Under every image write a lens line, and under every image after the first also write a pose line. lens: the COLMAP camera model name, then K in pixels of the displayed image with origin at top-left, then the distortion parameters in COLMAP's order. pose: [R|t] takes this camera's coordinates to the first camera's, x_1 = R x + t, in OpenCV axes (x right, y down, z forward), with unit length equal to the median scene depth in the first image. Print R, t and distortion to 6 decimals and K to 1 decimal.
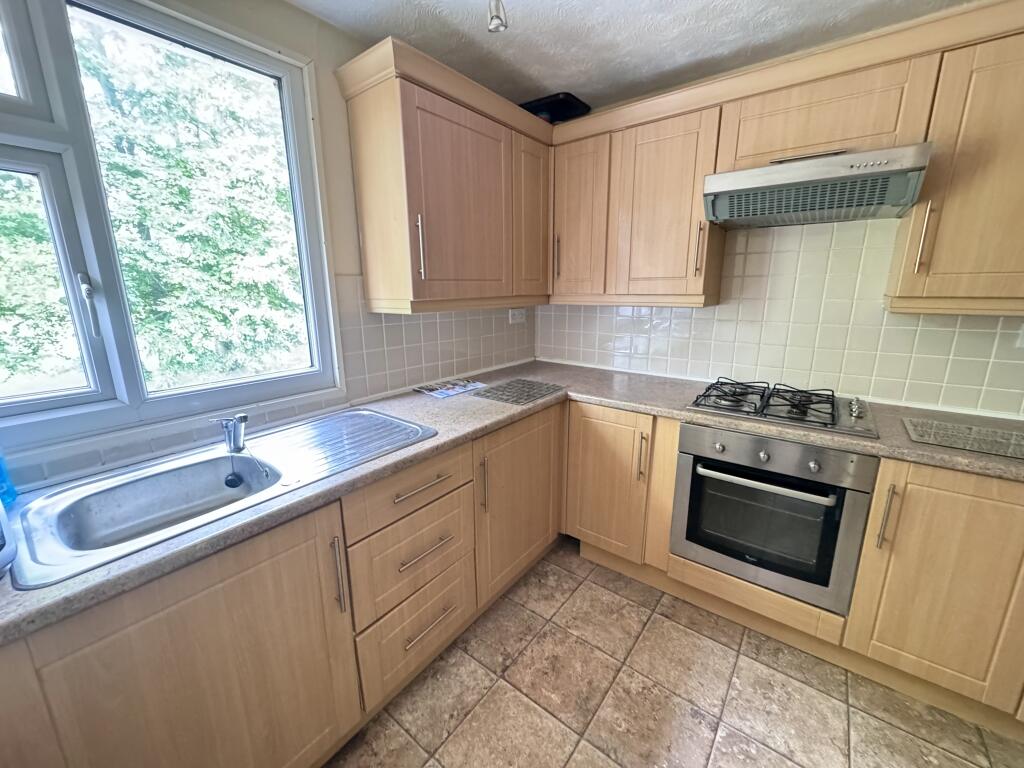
lens RADIAL K [[406.1, 0, 508.6], [0, 406.1, 380.3], [0, 0, 1]] dist [-0.003806, 0.000331]
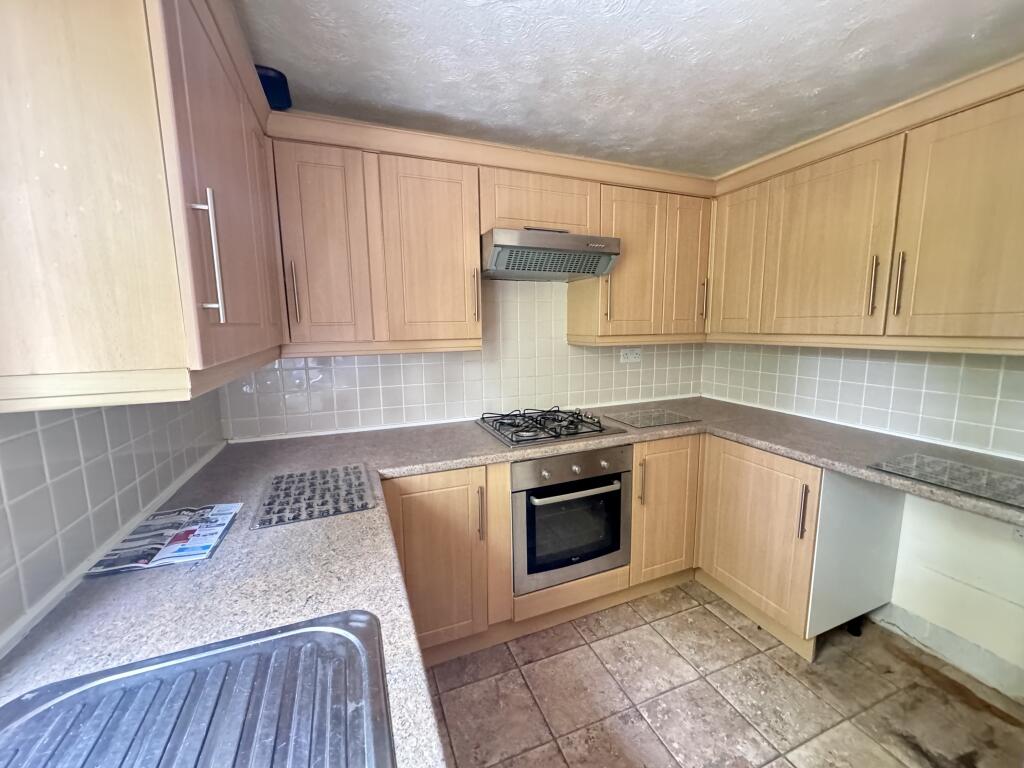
lens RADIAL K [[406.1, 0, 512.0], [0, 406.1, 382.5], [0, 0, 1]] dist [-0.003806, 0.000331]
pose [[0.507261, -0.120795, 0.853285, -0.445350], [0.204183, 0.978782, 0.017179, -0.118750], [-0.837255, 0.165512, 0.521162, 0.478666]]
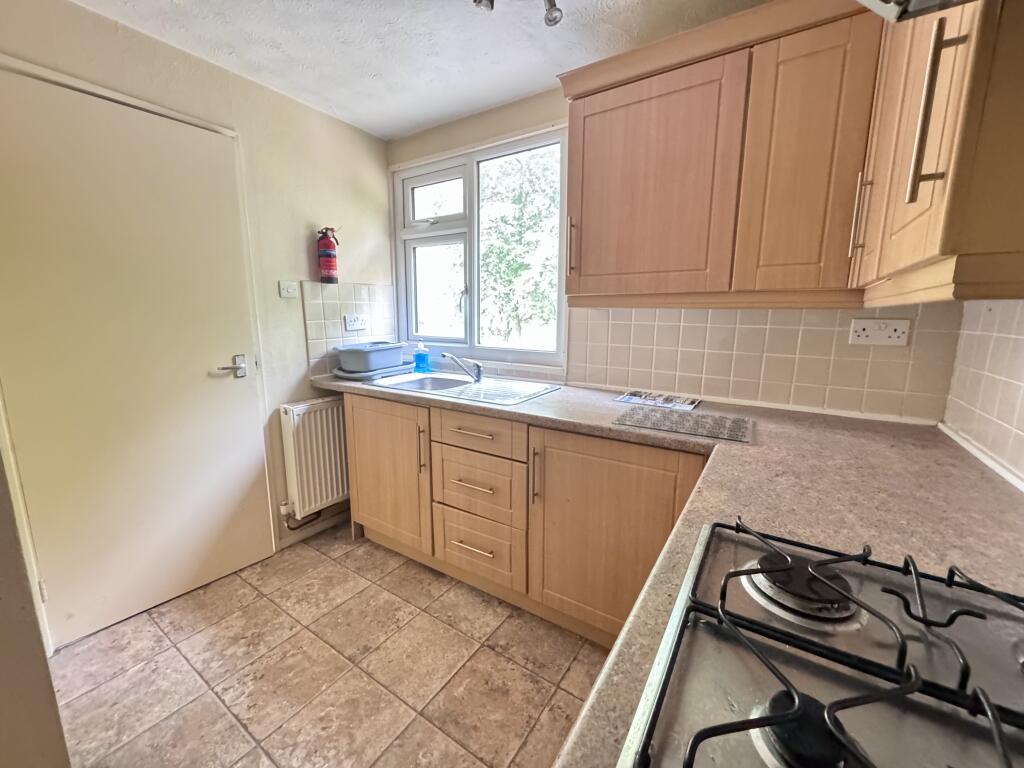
lens RADIAL K [[406.1, 0, 512.9], [0, 406.1, 380.3], [0, 0, 1]] dist [-0.003806, 0.000331]
pose [[0.086150, 0.174412, -0.980897, 0.884270], [-0.228621, 0.961745, 0.150927, -0.107854], [0.969696, 0.211252, 0.122729, 0.781394]]
